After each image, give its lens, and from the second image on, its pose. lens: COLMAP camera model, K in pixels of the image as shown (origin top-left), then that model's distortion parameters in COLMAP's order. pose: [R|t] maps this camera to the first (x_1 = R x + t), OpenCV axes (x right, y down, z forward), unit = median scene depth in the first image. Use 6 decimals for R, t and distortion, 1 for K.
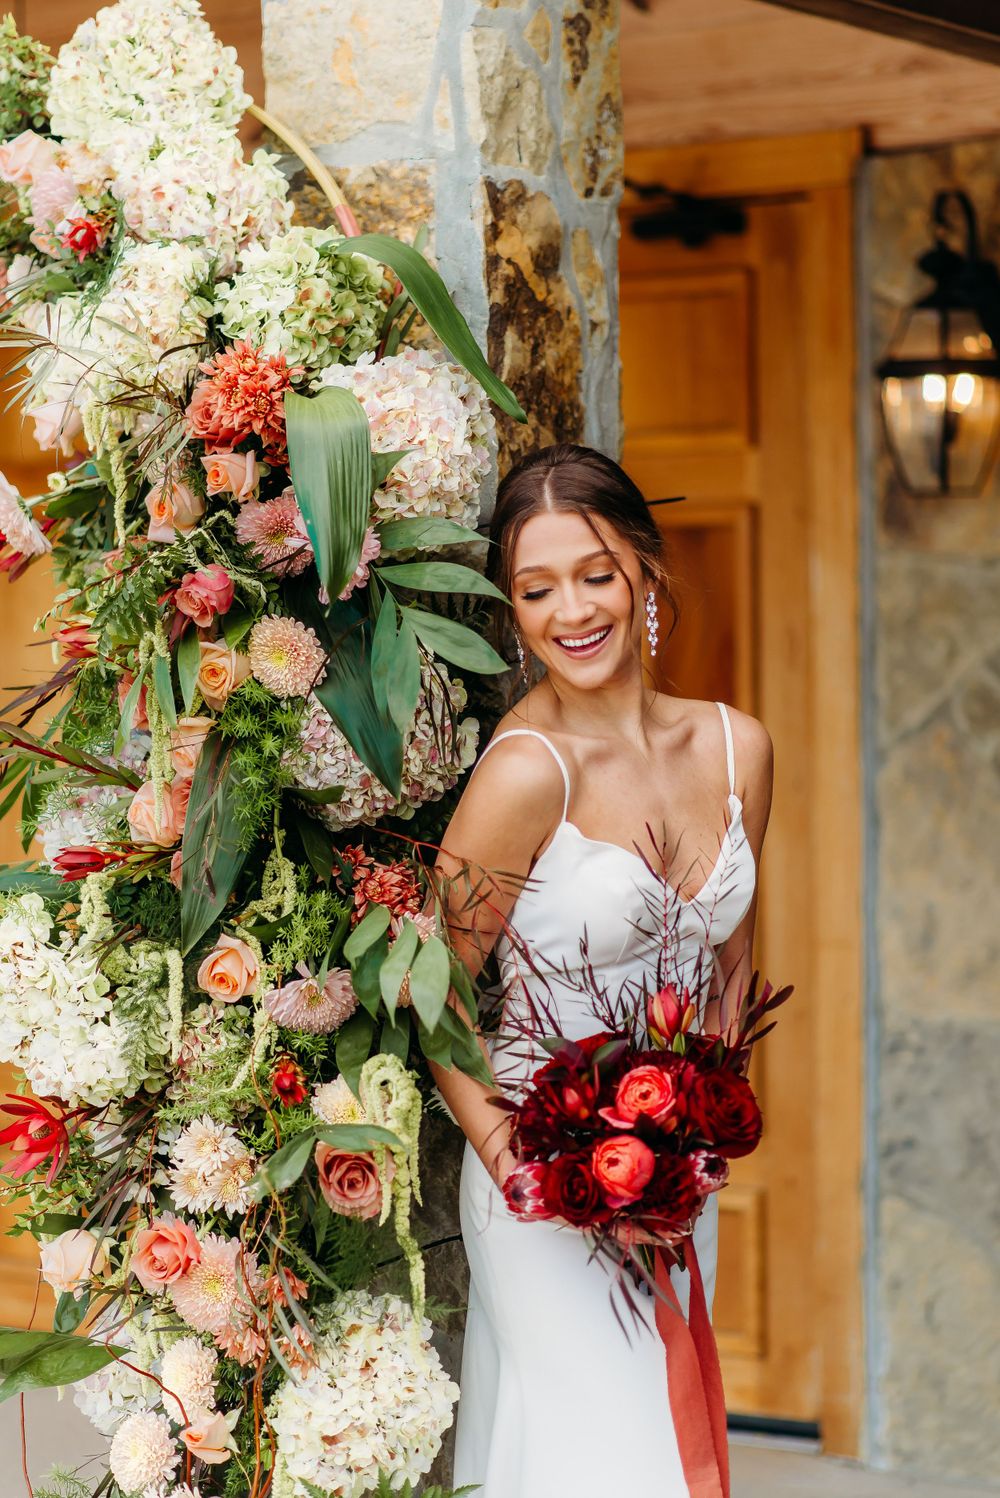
lens RADIAL K [[3624.3, 0, 500.0], [0, 3624.3, 749.0], [0, 0, 1]] dist [-0.062041, 0.066125]
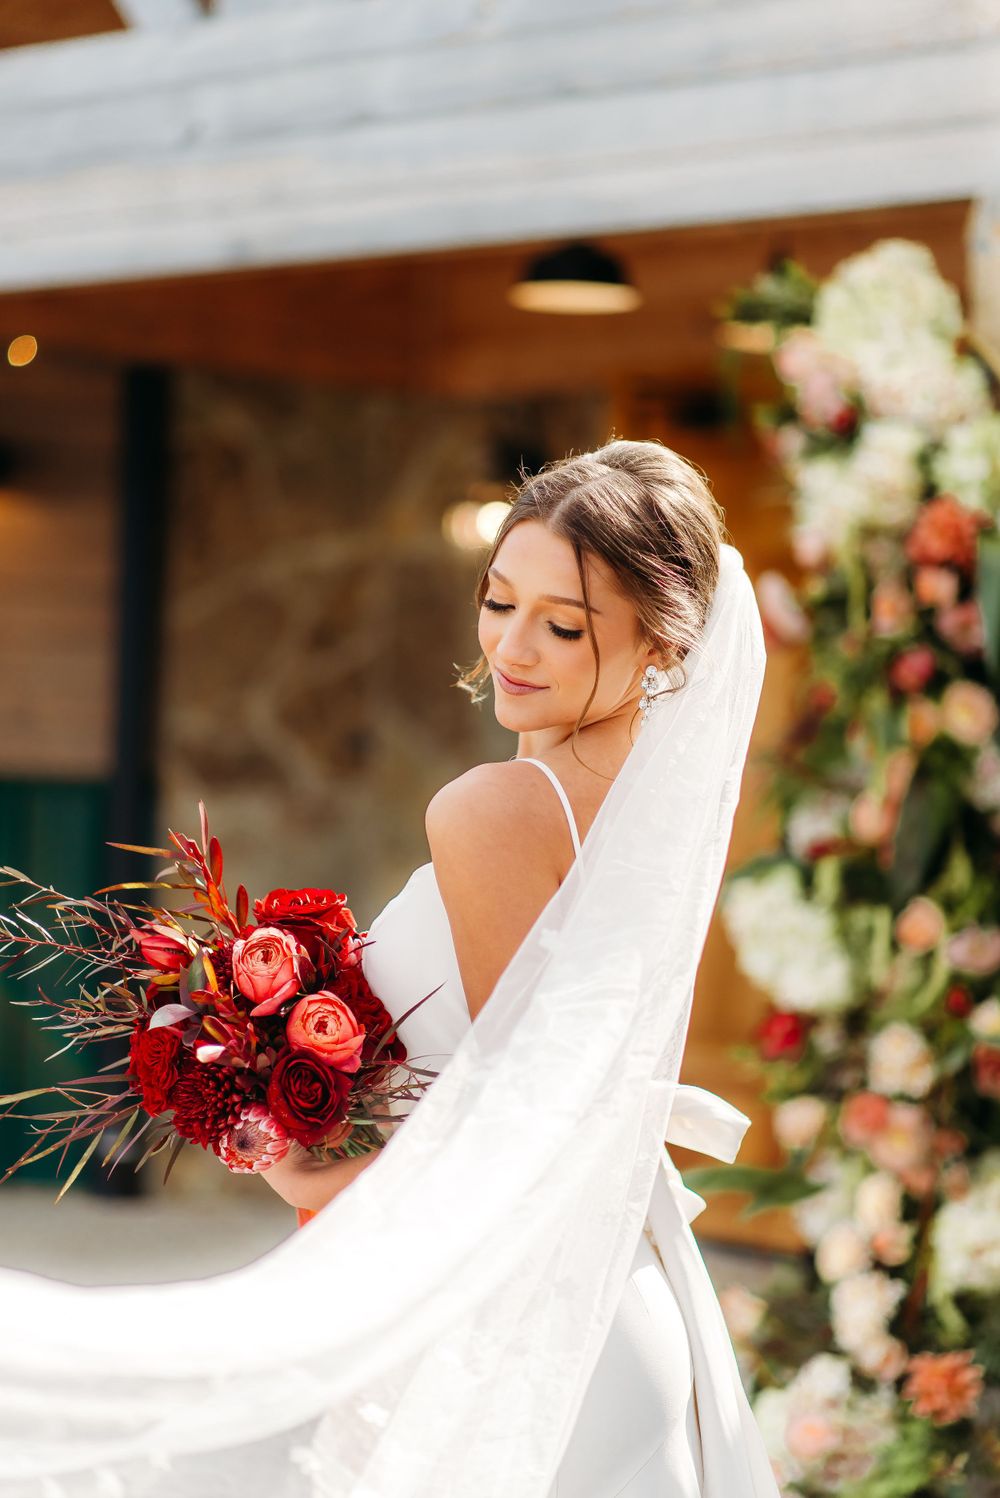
lens RADIAL K [[3624.3, 0, 500.0], [0, 3624.3, 749.0], [0, 0, 1]] dist [-0.062041, 0.066125]
pose [[0.982901, 0.044315, -0.178724, 0.016247], [-0.047948, 0.998721, -0.016053, 0.020734], [0.177784, 0.024348, 0.983768, -0.459509]]
